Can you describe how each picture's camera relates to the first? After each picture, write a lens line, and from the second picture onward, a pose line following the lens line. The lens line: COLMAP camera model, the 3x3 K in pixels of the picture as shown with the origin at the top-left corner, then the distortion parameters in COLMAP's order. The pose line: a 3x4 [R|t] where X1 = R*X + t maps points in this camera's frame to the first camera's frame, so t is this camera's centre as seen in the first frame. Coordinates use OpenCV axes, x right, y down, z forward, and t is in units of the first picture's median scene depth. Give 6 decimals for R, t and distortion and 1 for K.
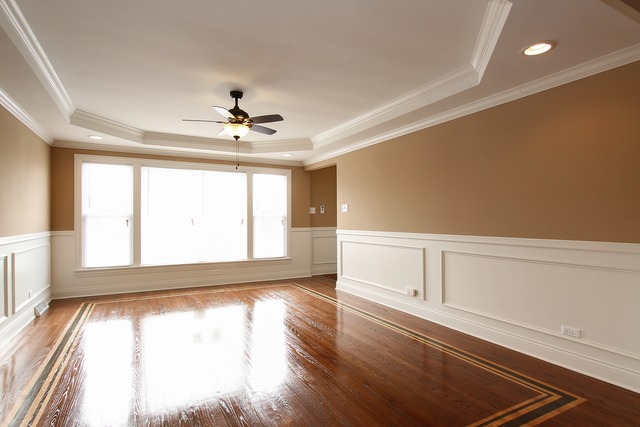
lens RADIAL K [[344.1, 0, 320.4], [0, 344.1, 215.2], [0, 0, 1]] dist [0.001879, 0.000581]
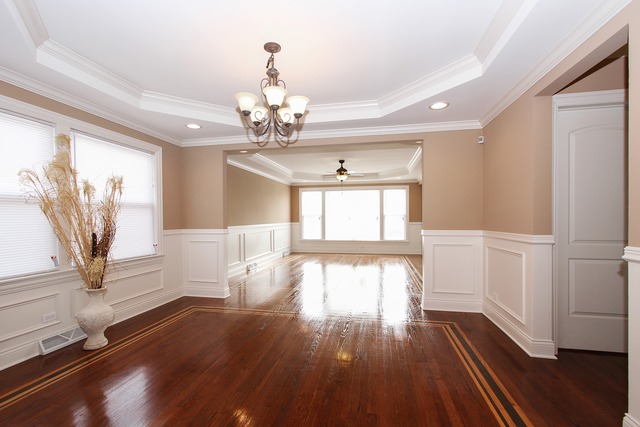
lens RADIAL K [[293.8, 0, 319.1], [0, 293.8, 216.2], [0, 0, 1]] dist [0.003185, 0.000151]
pose [[0.772312, -0.002915, -0.635237, 0.552149], [0.013206, 0.999847, 0.011468, -0.014321], [0.635107, -0.017246, 0.772232, -0.366447]]
